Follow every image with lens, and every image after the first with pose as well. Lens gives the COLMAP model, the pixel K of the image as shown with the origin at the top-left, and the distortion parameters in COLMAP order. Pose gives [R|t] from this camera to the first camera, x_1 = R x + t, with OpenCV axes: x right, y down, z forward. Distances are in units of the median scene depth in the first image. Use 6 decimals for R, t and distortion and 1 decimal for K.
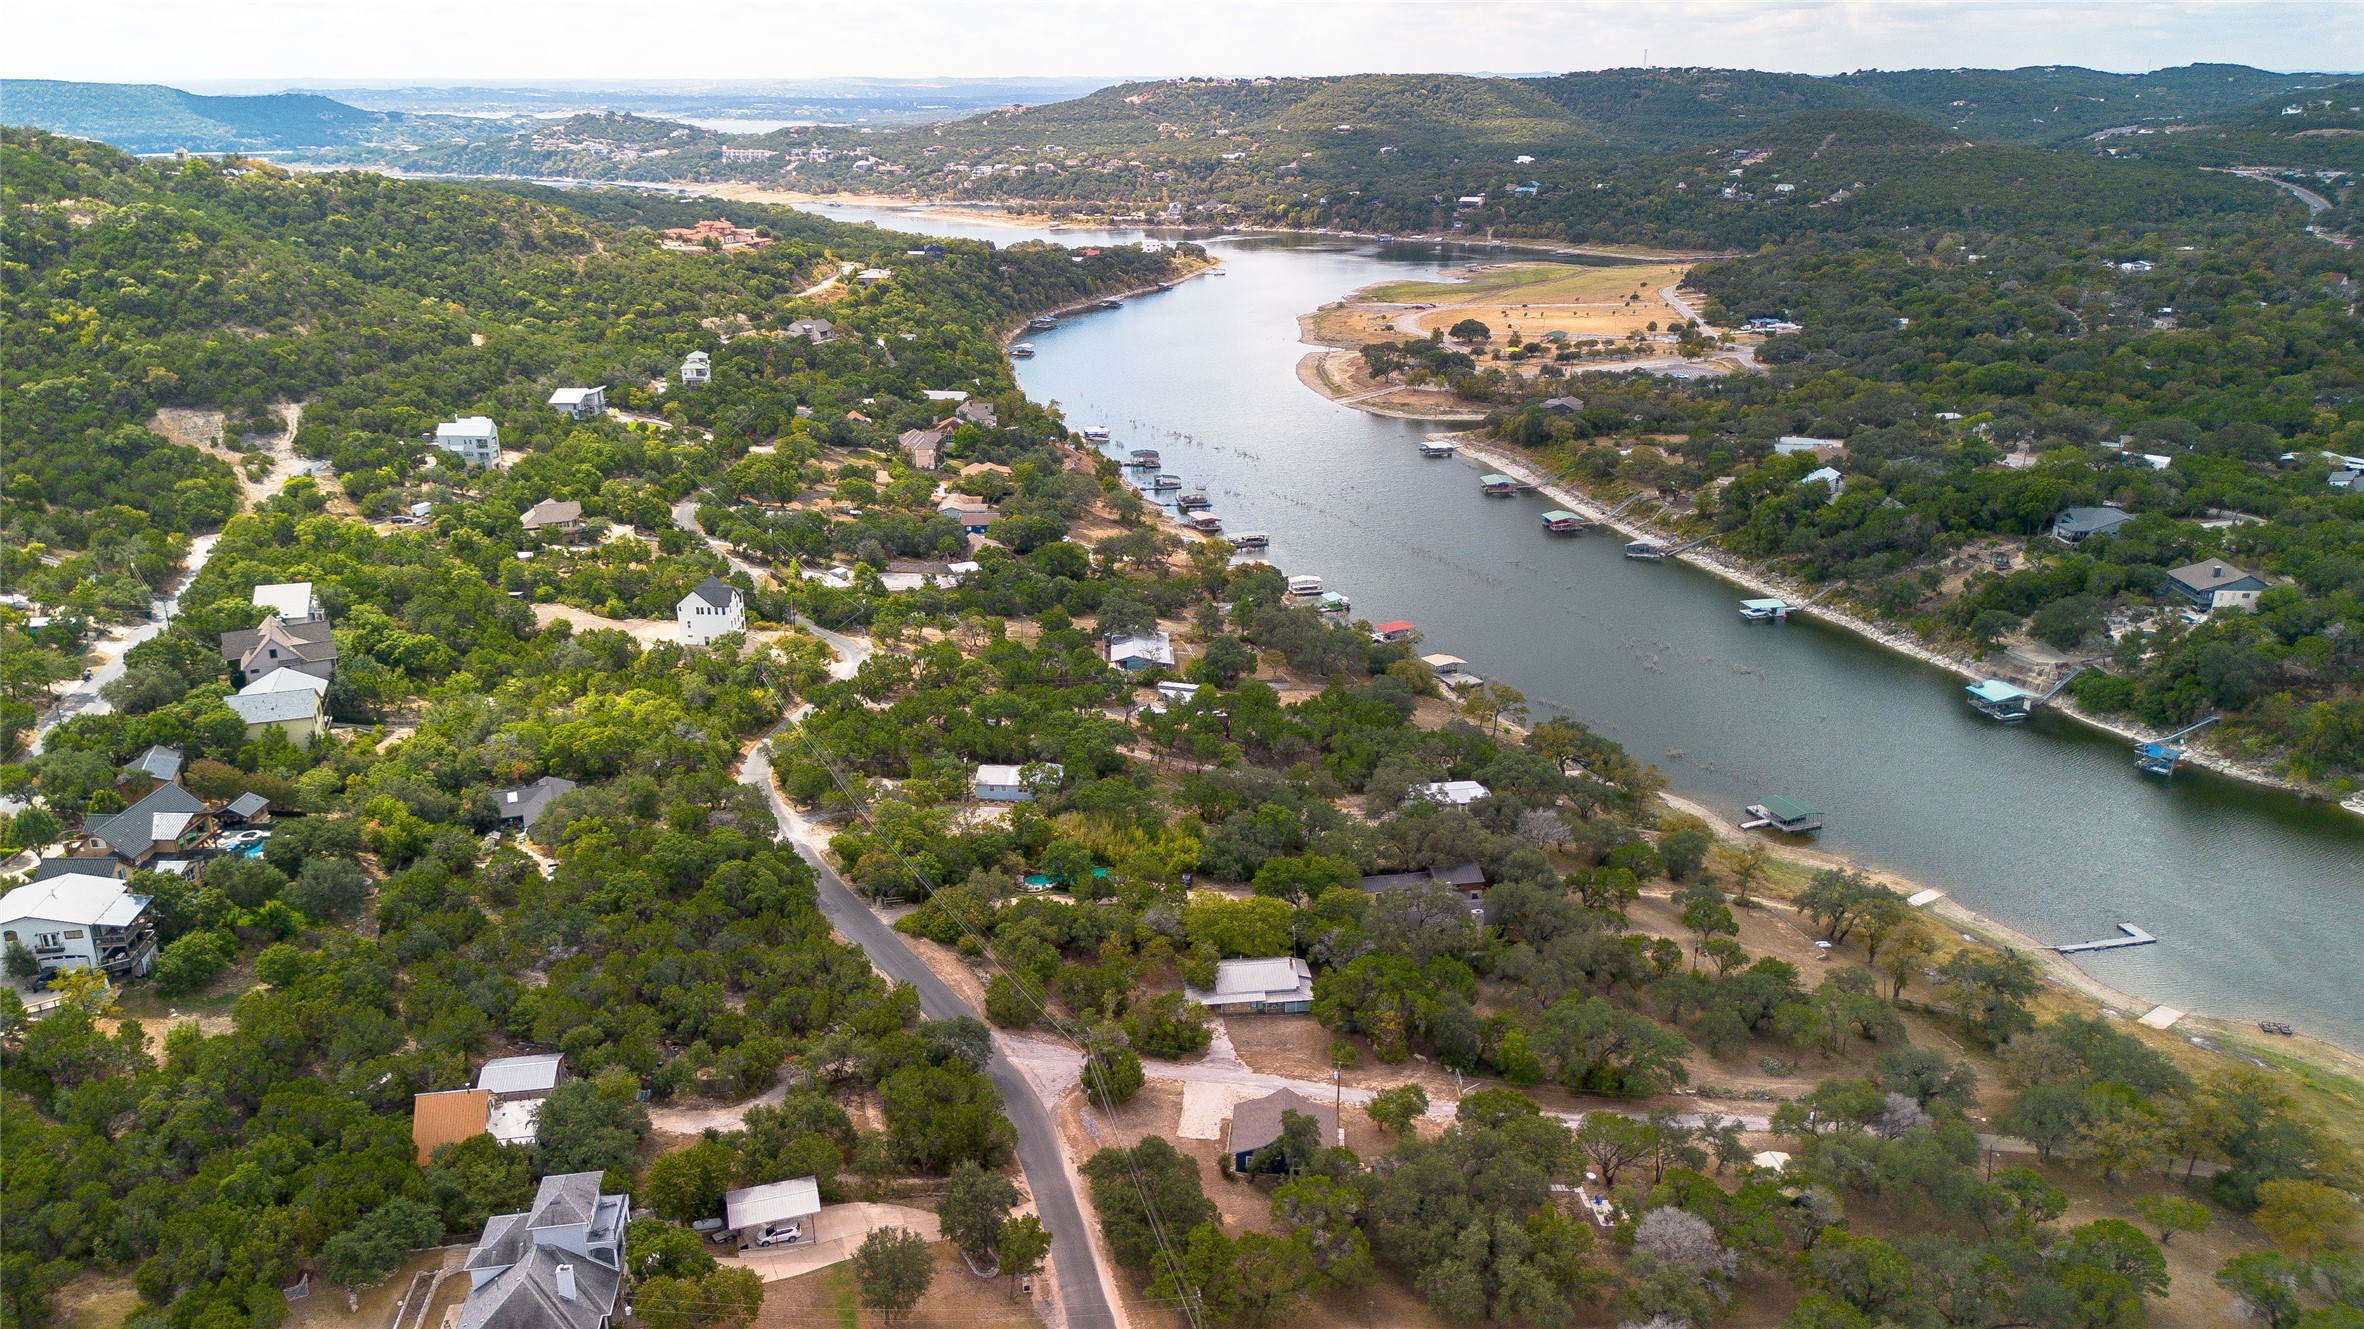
lens RADIAL K [[1681.0, 0, 1183.9], [0, 1681.0, 659.9], [0, 0, 1]] dist [0.051886, -0.057863]
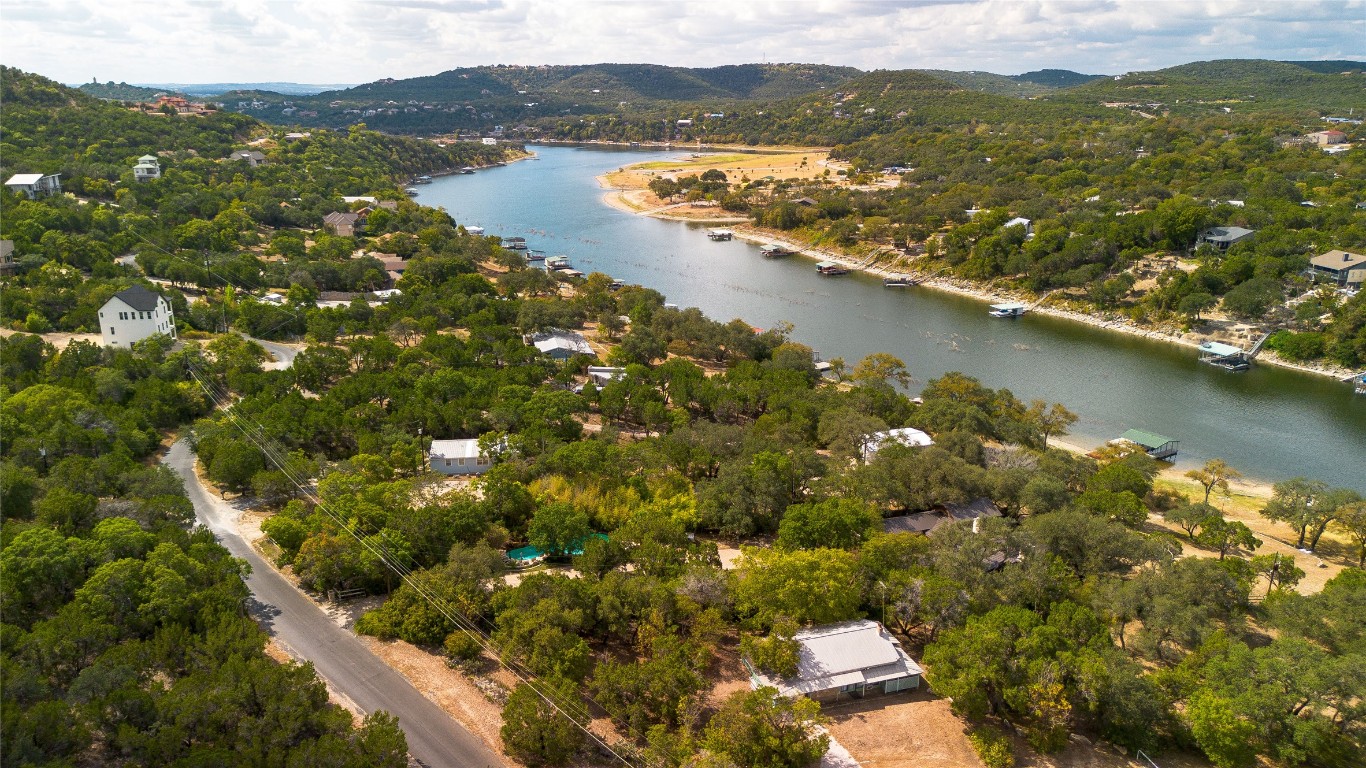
lens RADIAL K [[971.3, 0, 683.5], [0, 971.3, 390.0], [0, 0, 1]] dist [0.051886, -0.057863]
pose [[0.981828, -0.054120, 0.181890, -0.049844], [0.060026, 0.997828, -0.027122, 0.035456], [-0.180027, 0.037547, 0.982945, 0.264538]]
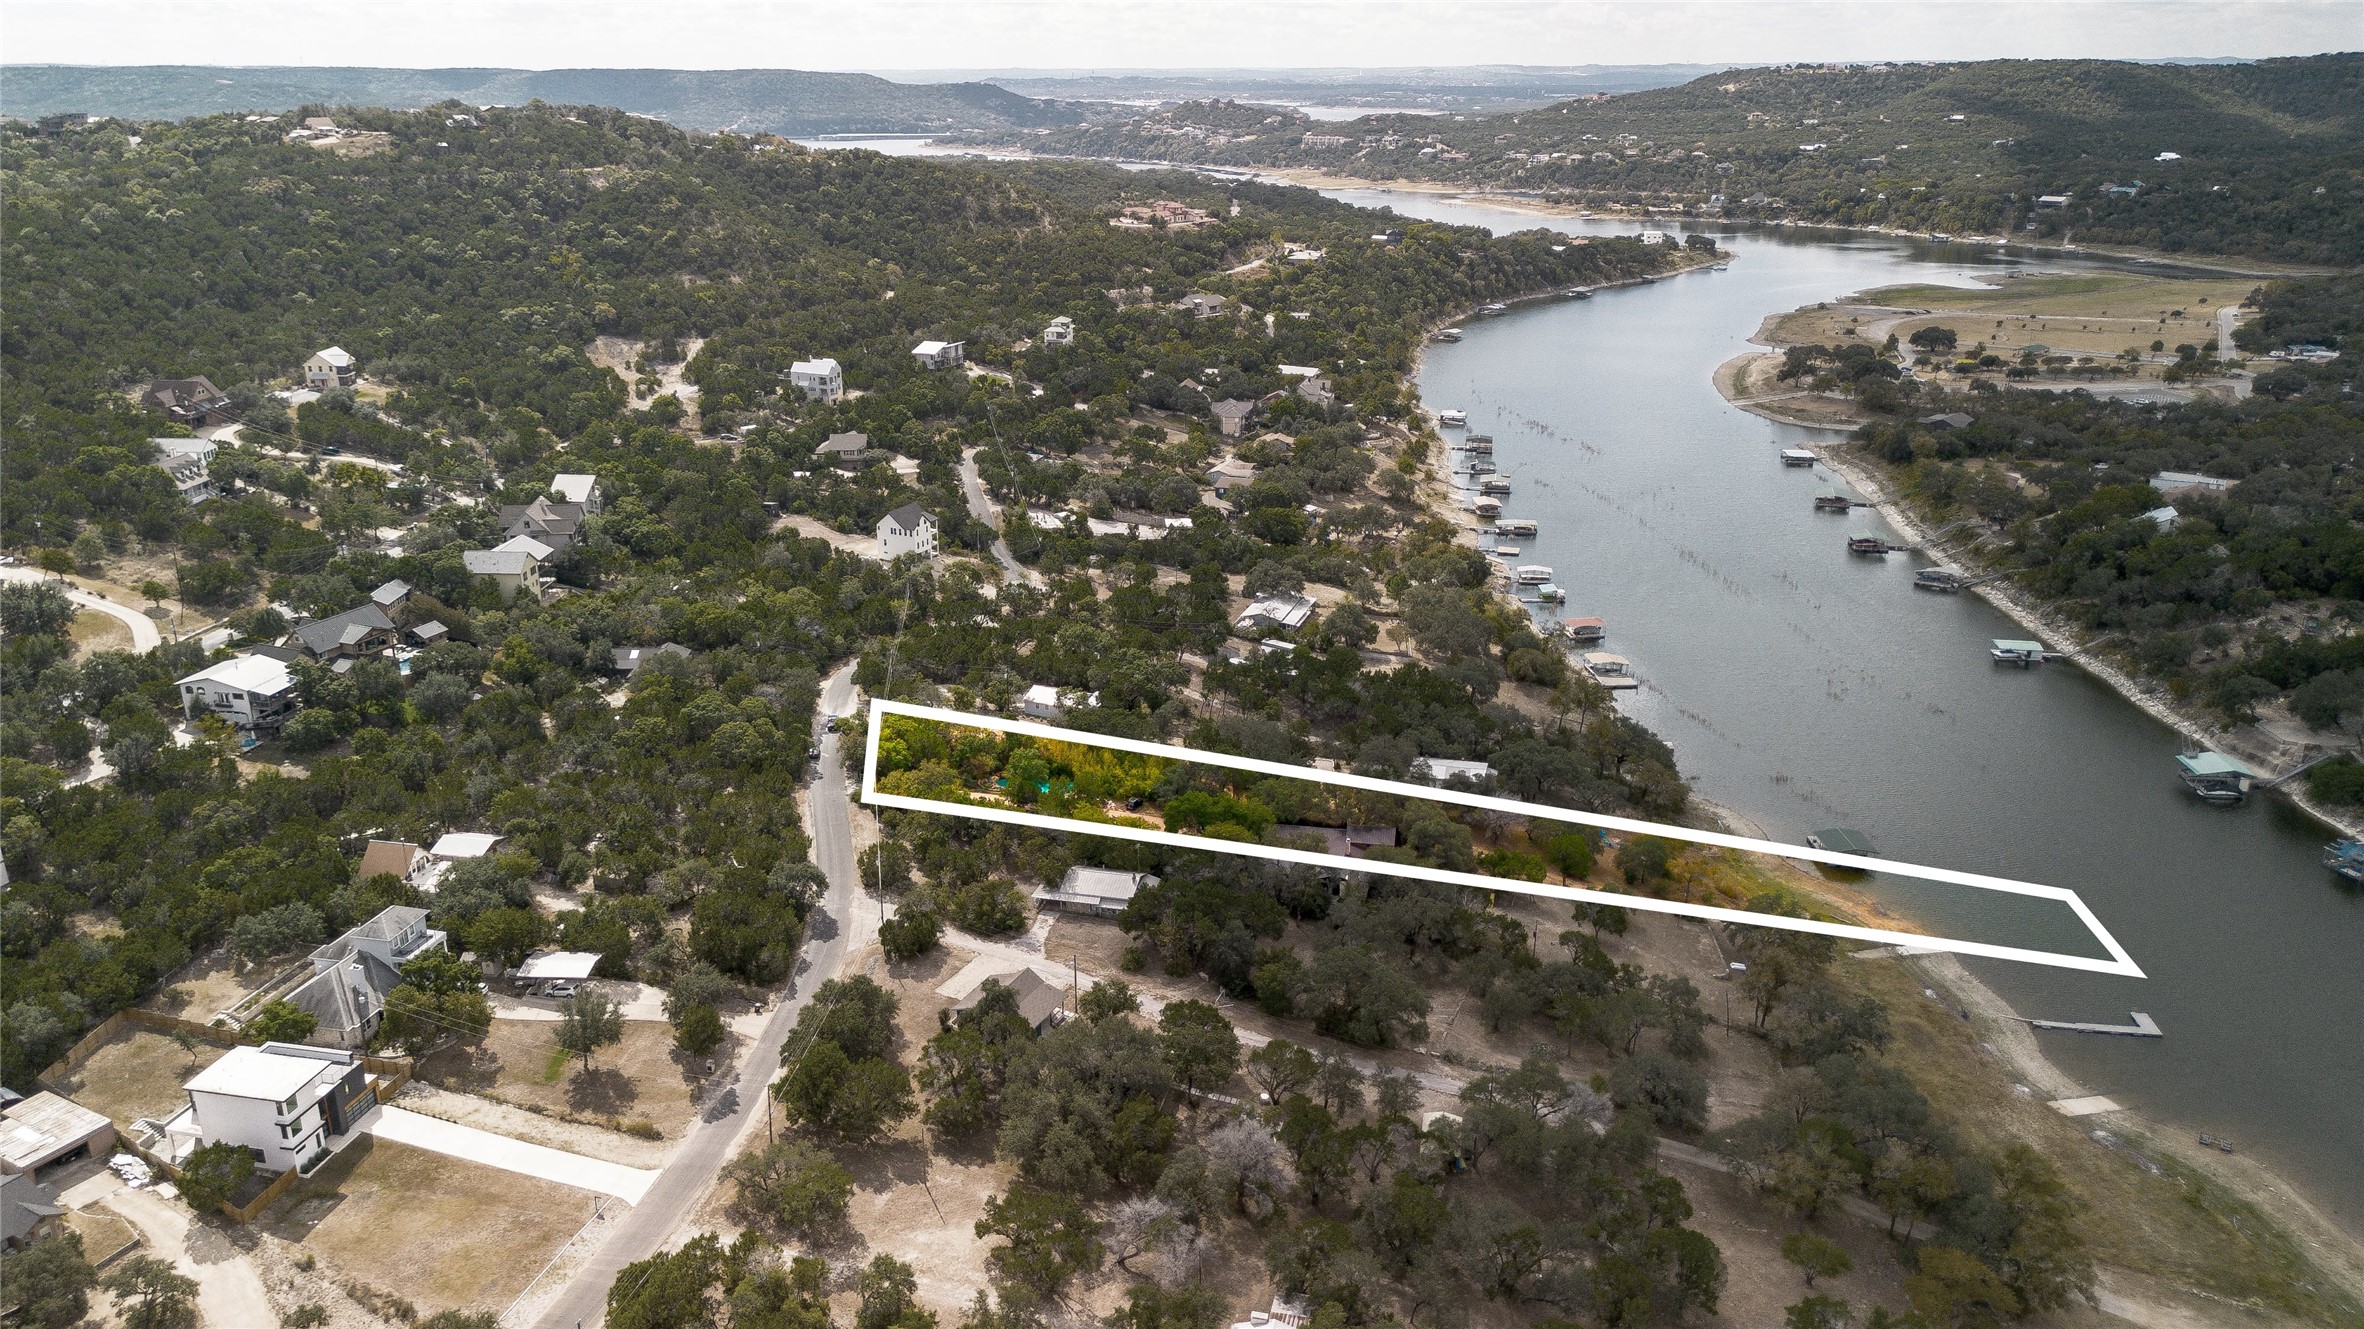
lens RADIAL K [[1668.0, 0, 1184.2], [0, 1668.0, 663.6], [0, 0, 1]] dist [0.048480, -0.043704]
pose [[0.934539, 0.121174, -0.334595, 0.209485], [-0.117534, 0.992579, 0.031183, 0.001347], [0.335890, 0.010184, 0.941846, -0.009892]]
